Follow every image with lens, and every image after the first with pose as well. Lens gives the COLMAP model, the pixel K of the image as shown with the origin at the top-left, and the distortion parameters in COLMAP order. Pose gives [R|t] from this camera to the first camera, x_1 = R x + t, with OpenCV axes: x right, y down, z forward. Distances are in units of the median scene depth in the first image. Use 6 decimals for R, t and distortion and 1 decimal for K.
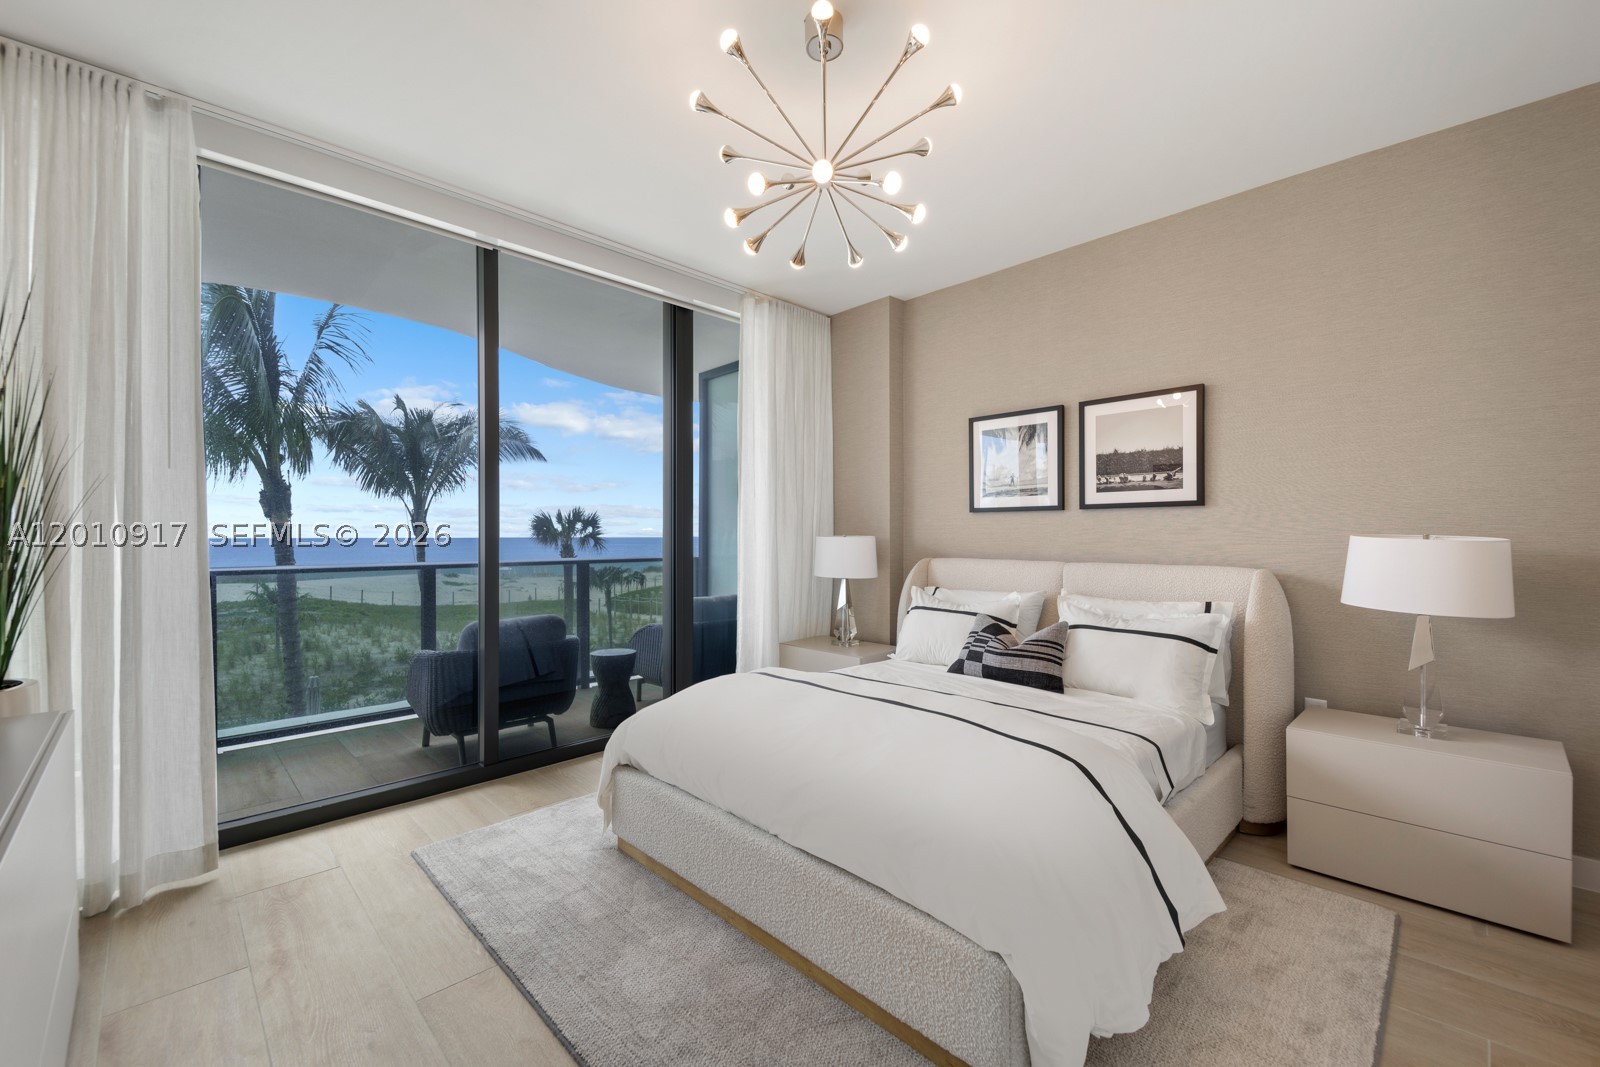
lens RADIAL K [[654.2, 0, 787.9], [0, 654.2, 526.4], [0, 0, 1]] dist [0.016407, -0.009542]
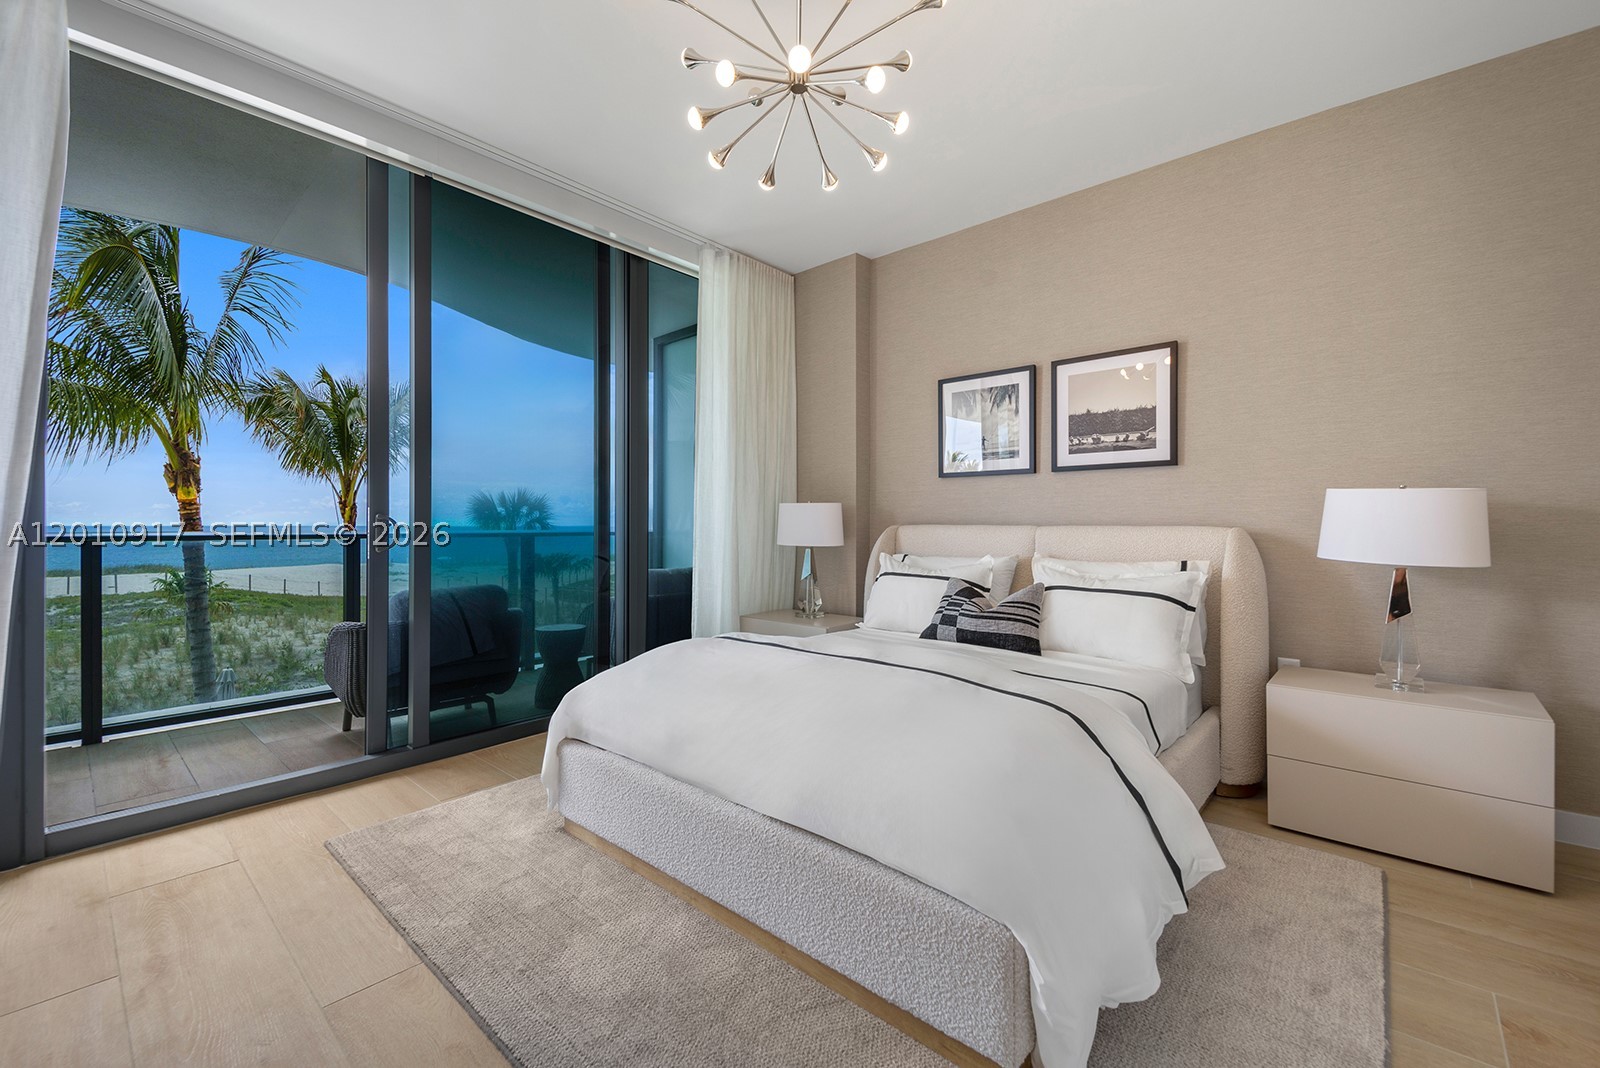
lens RADIAL K [[654.2, 0, 786.6], [0, 654.2, 523.3], [0, 0, 1]] dist [0.016407, -0.009542]
pose [[0.997480, 0.002387, 0.070904, -0.019283], [-0.002349, 0.999997, -0.000622, 0.065878], [-0.070905, 0.000454, 0.997483, 0.075732]]
